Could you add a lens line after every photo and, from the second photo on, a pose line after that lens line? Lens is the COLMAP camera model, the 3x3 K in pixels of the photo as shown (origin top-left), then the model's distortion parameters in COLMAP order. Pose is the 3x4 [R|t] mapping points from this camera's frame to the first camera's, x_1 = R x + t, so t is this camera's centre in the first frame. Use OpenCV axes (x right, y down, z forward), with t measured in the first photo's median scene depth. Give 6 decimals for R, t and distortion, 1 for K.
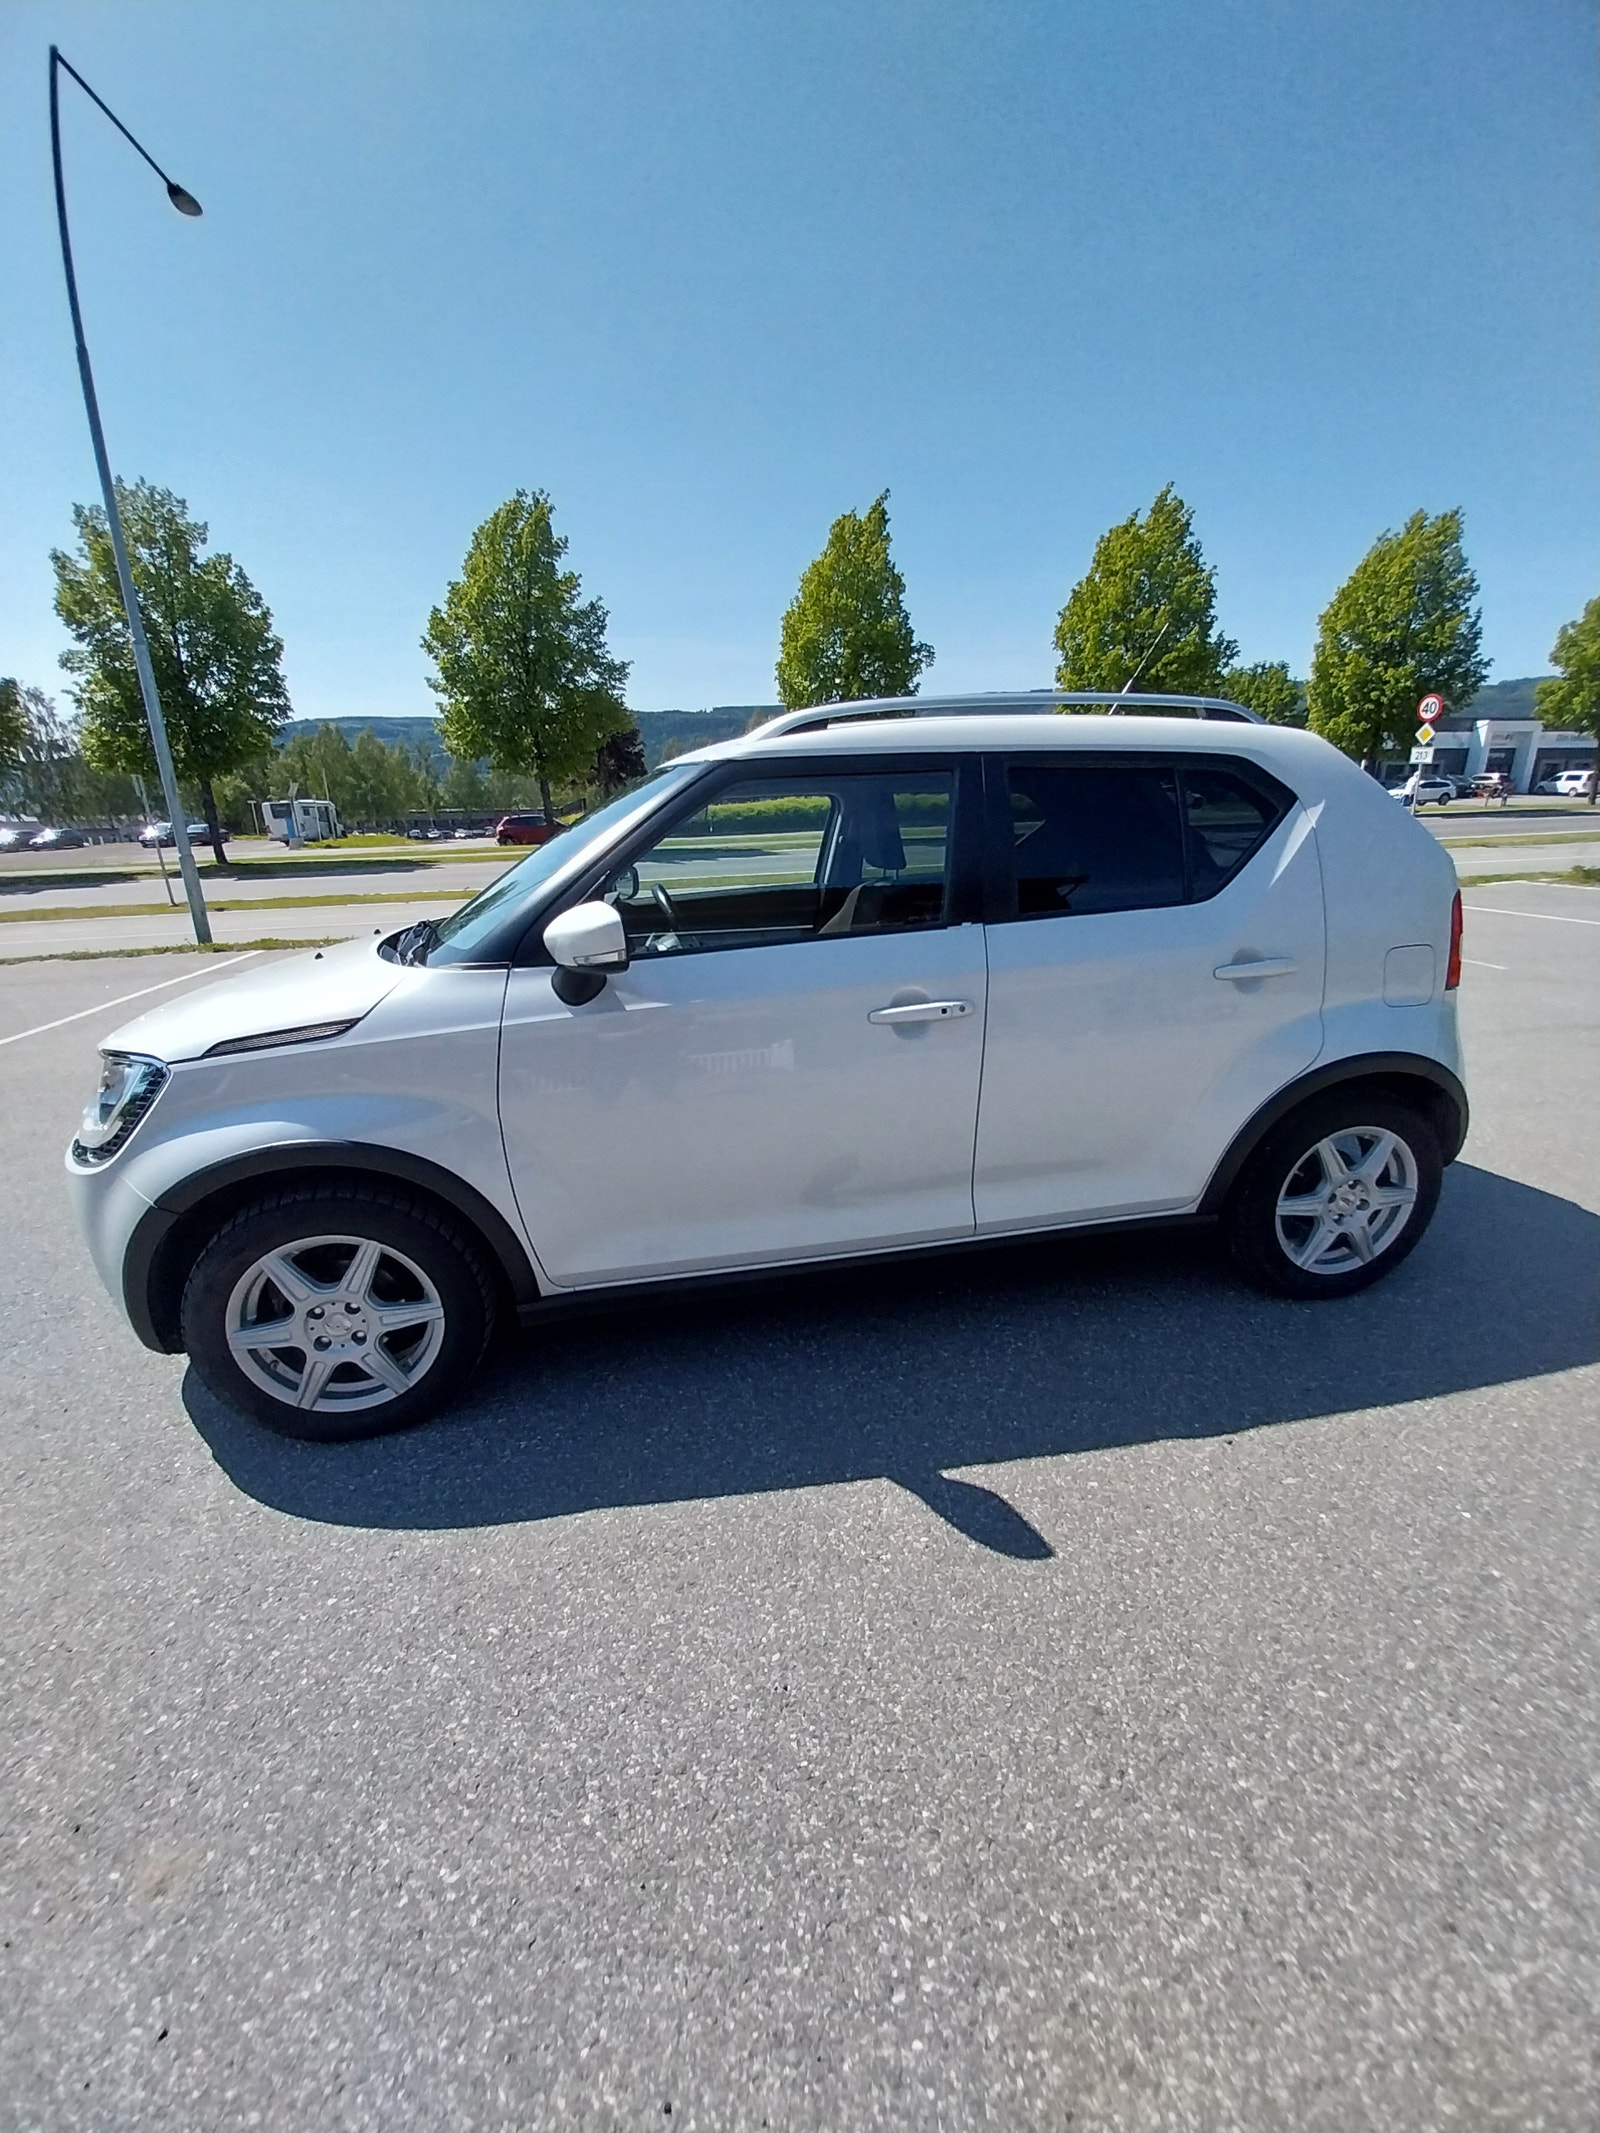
lens RADIAL K [[846.3, 0, 798.0], [0, 846.3, 1061.0], [0, 0, 1]] dist [0.025326, -0.019878]
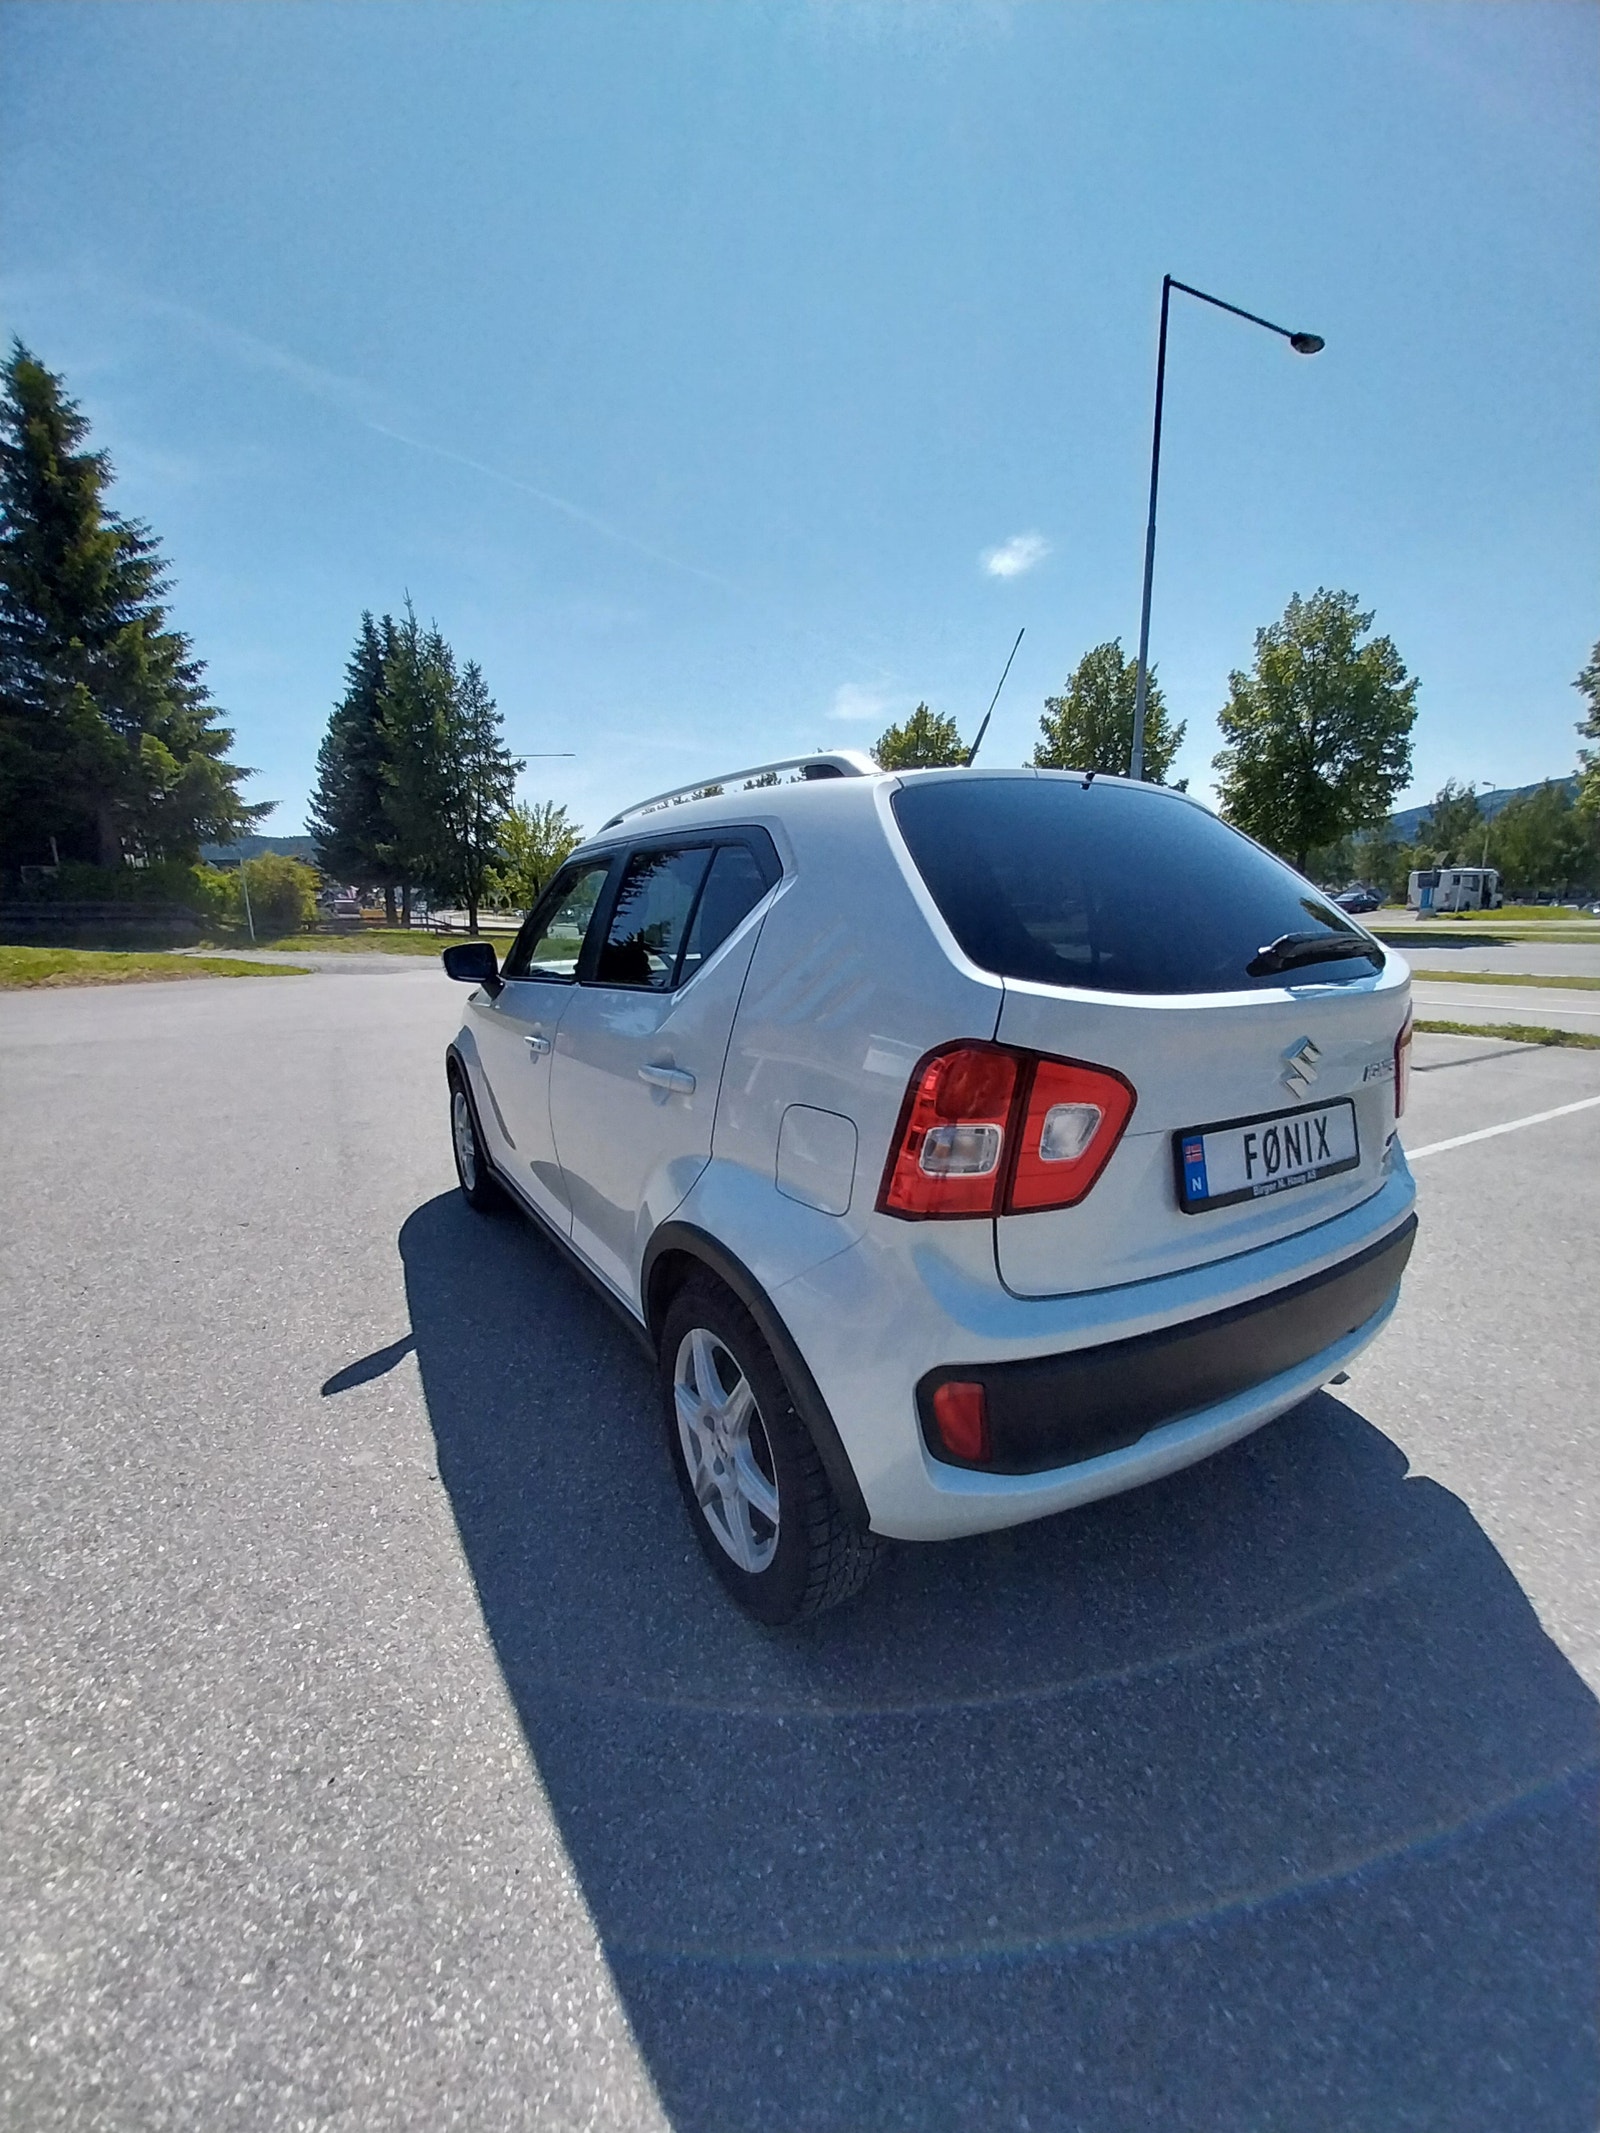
lens RADIAL K [[830.6, 0, 789.4], [0, 830.6, 1063.3], [0, 0, 1]] dist [0.015110, -0.014099]
pose [[0.351300, 0.195831, -0.915554, 0.111156], [-0.257273, 0.960429, 0.106713, -0.020334], [0.900222, 0.198059, 0.387781, 0.065722]]
